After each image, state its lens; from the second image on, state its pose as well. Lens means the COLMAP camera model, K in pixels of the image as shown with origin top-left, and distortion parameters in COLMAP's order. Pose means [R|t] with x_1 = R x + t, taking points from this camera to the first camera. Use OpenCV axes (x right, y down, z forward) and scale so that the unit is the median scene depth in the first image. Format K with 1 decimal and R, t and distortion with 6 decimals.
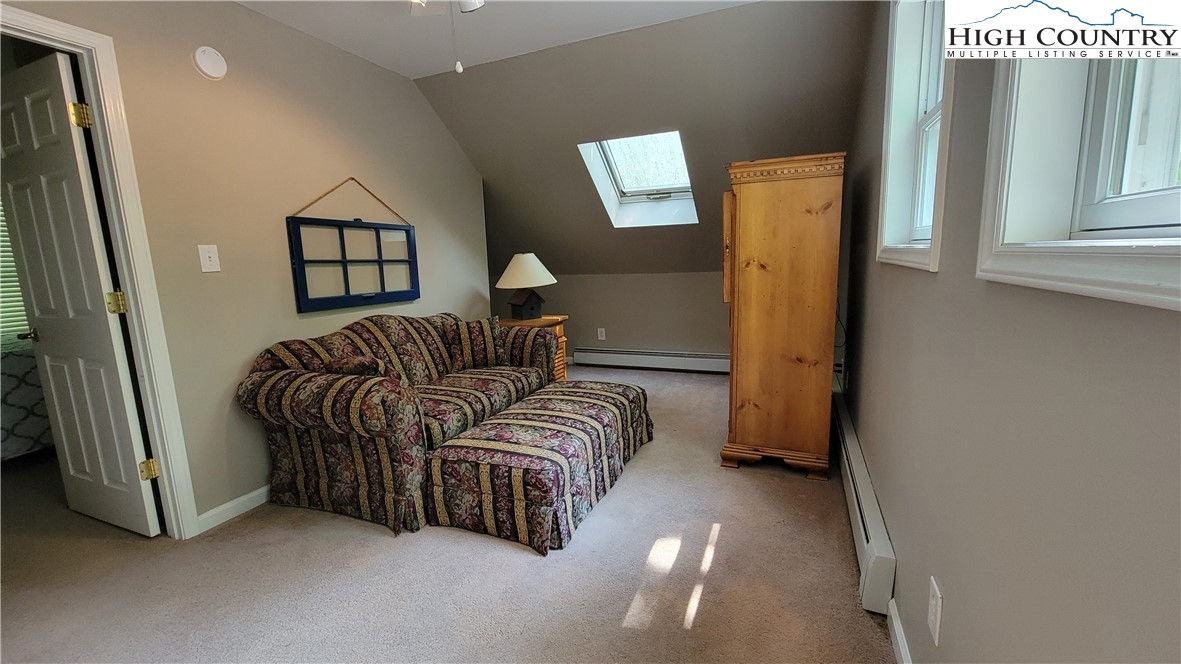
lens RADIAL K [[480.4, 0, 590.5], [0, 480.4, 332.0], [0, 0, 1]] dist [-0.002989, -0.000038]
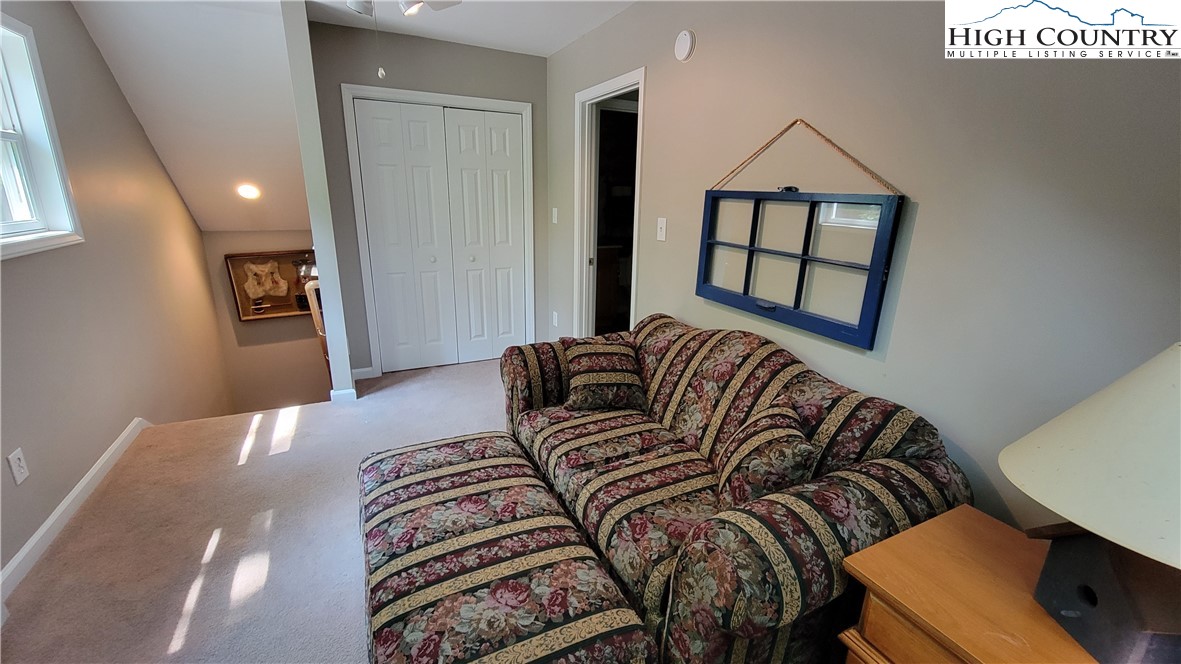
lens RADIAL K [[480.4, 0, 590.5], [0, 480.4, 332.0], [0, 0, 1]] dist [-0.002989, -0.000038]
pose [[-0.653000, 0.230552, -0.721413, 0.204958], [-0.112768, 0.912323, 0.393638, -0.303952], [0.748915, 0.338398, -0.569748, 1.333643]]
